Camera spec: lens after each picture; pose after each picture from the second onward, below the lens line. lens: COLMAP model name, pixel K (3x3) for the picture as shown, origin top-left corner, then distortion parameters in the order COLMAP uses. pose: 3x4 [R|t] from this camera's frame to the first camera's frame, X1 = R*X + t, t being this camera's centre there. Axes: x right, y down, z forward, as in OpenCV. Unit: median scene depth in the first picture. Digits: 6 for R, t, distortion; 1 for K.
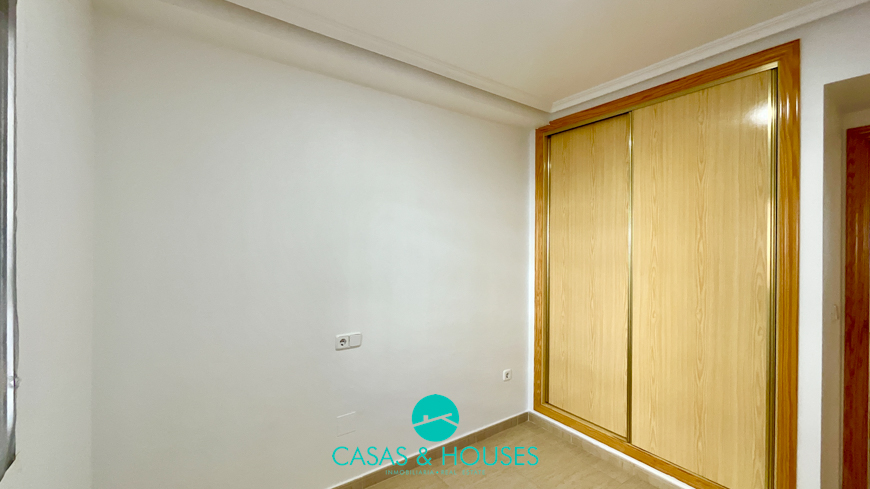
lens RADIAL K [[354.1, 0, 433.0], [0, 354.1, 244.7], [0, 0, 1]] dist [0.001379, 0.001439]
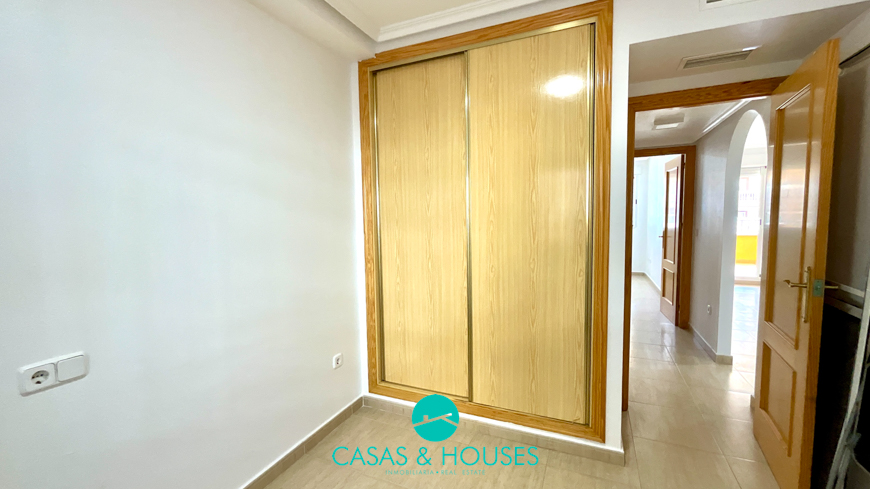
lens RADIAL K [[354.1, 0, 432.6], [0, 354.1, 245.4], [0, 0, 1]] dist [0.001379, 0.001439]
pose [[0.851523, -0.059499, 0.520930, -0.019009], [0.022654, 0.996788, 0.076818, 0.046297], [-0.523827, -0.053611, 0.850136, 0.223793]]
